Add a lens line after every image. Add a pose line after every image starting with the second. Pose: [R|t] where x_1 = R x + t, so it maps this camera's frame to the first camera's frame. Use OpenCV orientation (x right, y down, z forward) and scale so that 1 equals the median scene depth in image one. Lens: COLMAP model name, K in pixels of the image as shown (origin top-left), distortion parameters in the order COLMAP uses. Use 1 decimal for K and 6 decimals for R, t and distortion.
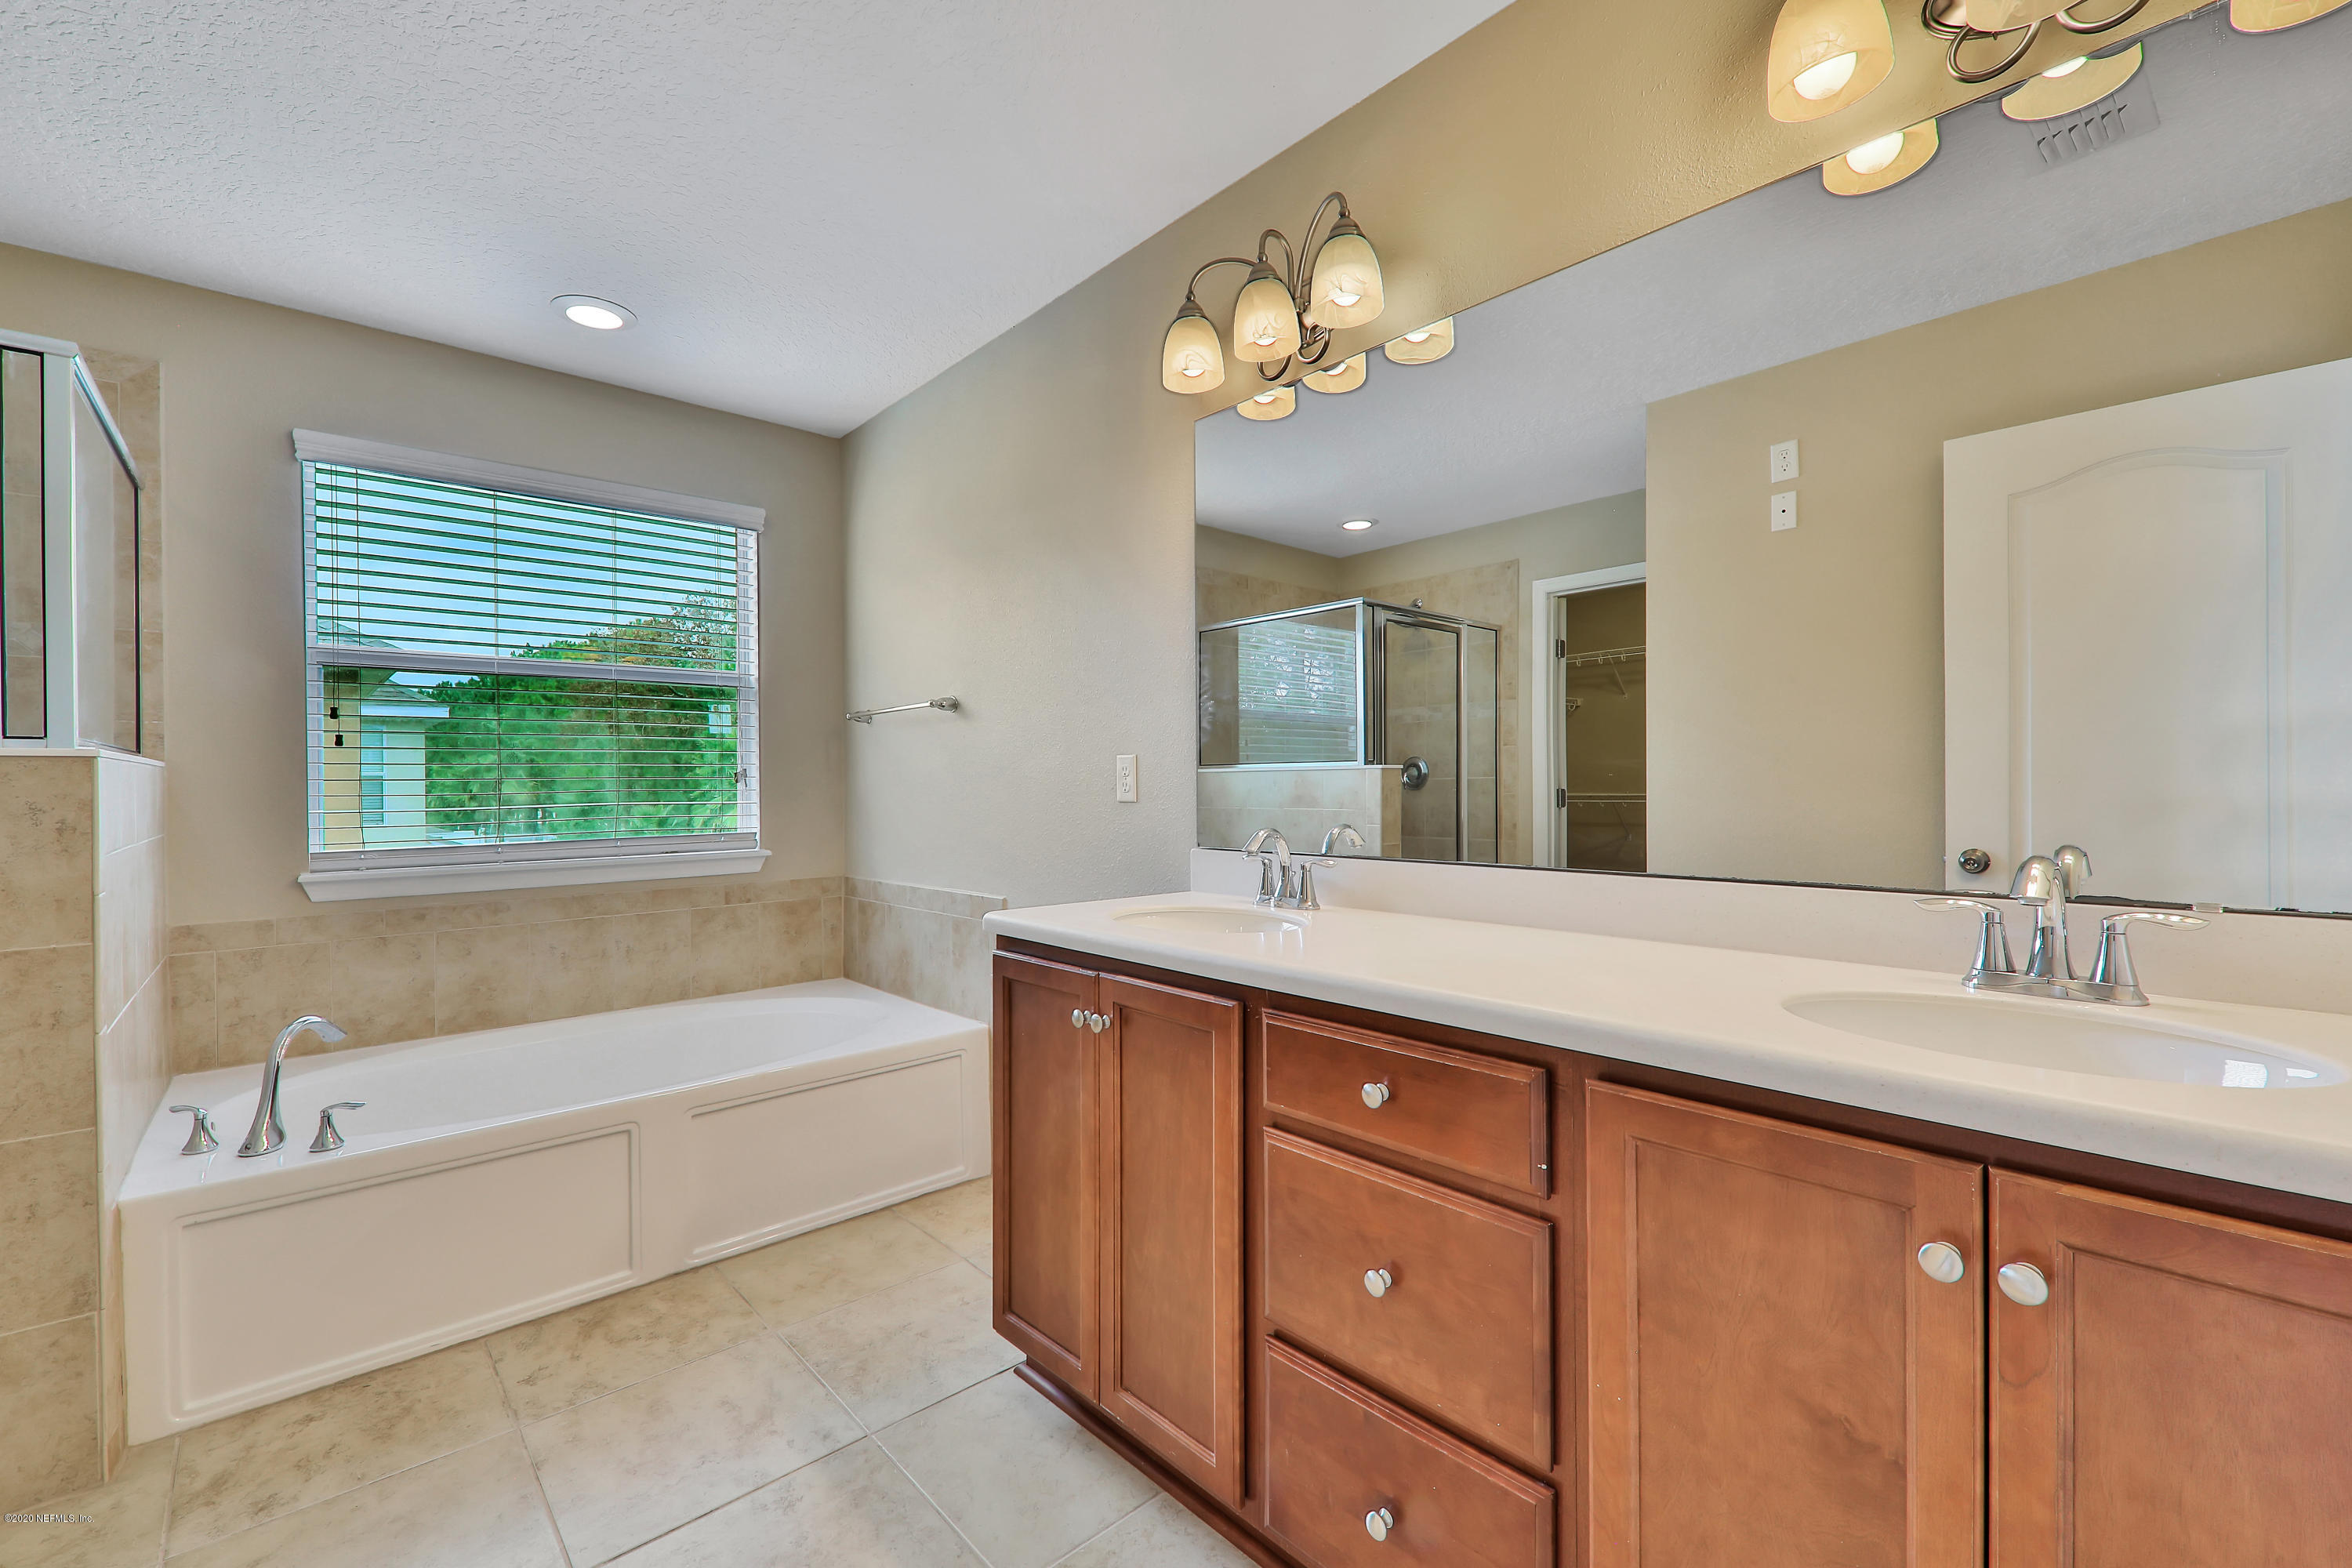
lens RADIAL K [[986.2, 0, 1183.0], [0, 986.2, 785.8], [0, 0, 1]] dist [0.002693, -0.005759]
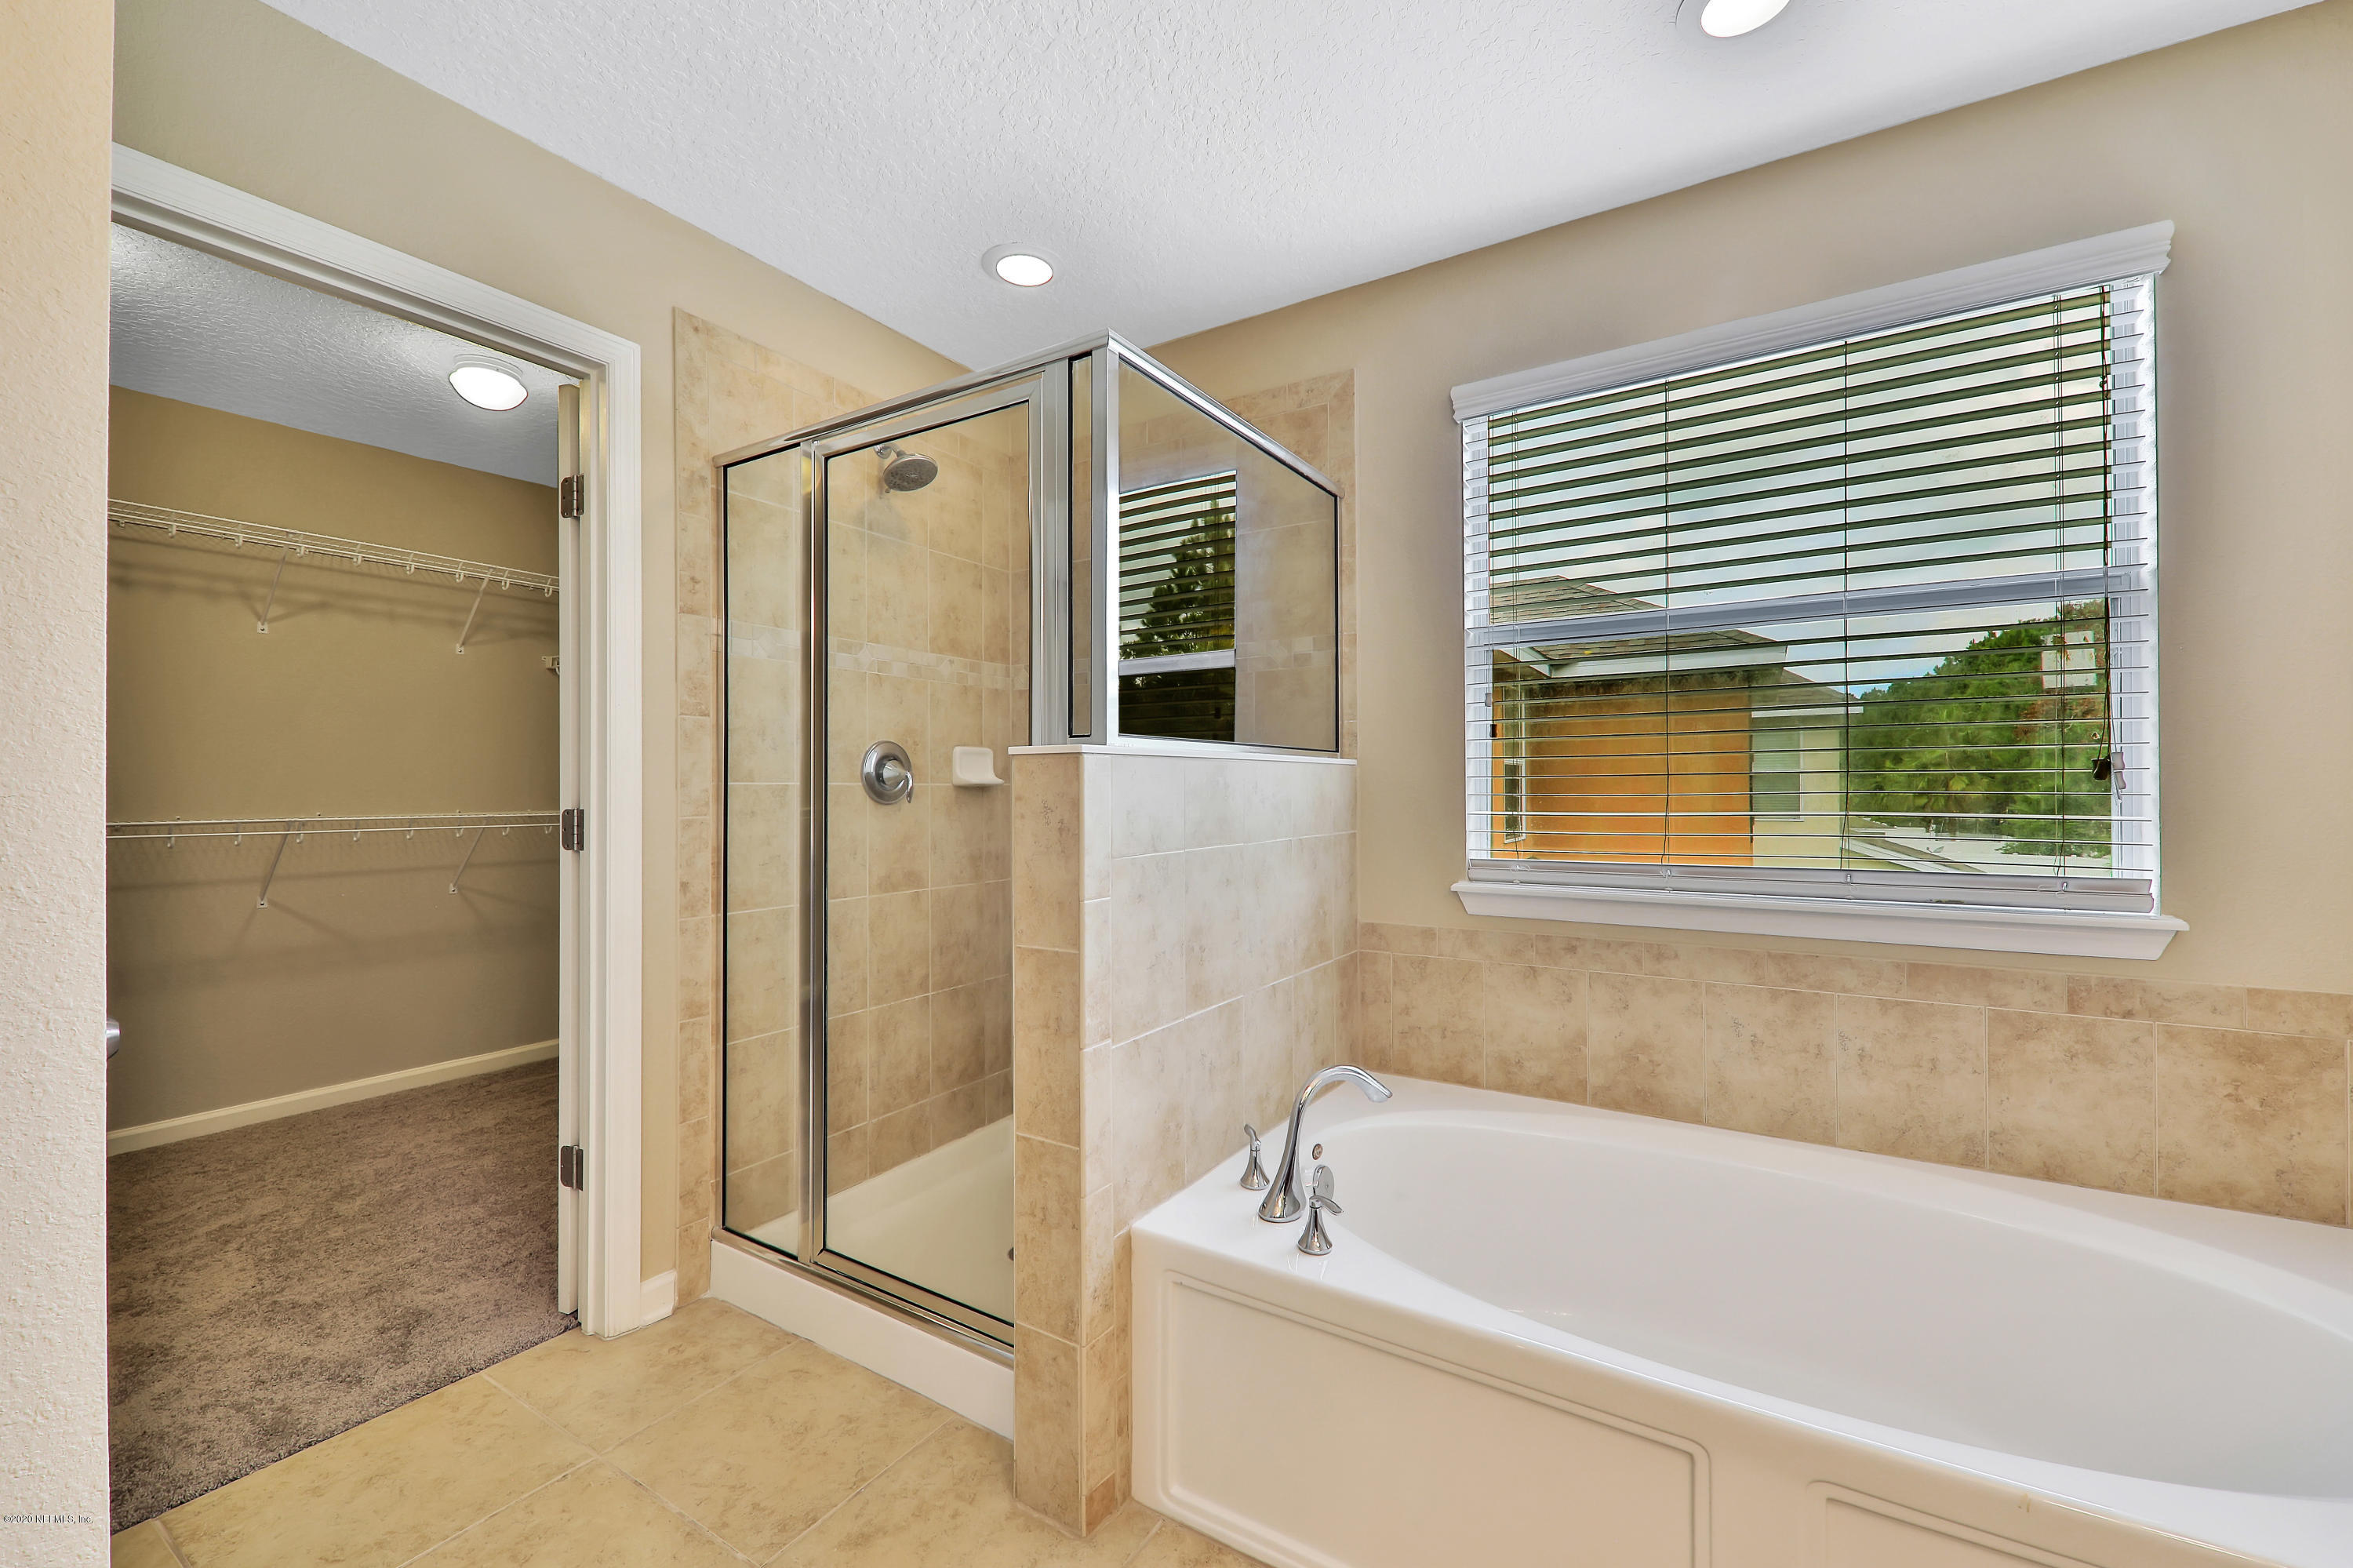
lens RADIAL K [[943.6, 0, 1168.2], [0, 943.6, 782.1], [0, 0, 1]] dist [0.010444, -0.004749]
pose [[0.262795, 0.001620, -0.964850, -0.116621], [-0.001325, 0.999998, 0.001318, -0.001744], [0.964851, 0.000932, 0.262797, 0.453708]]
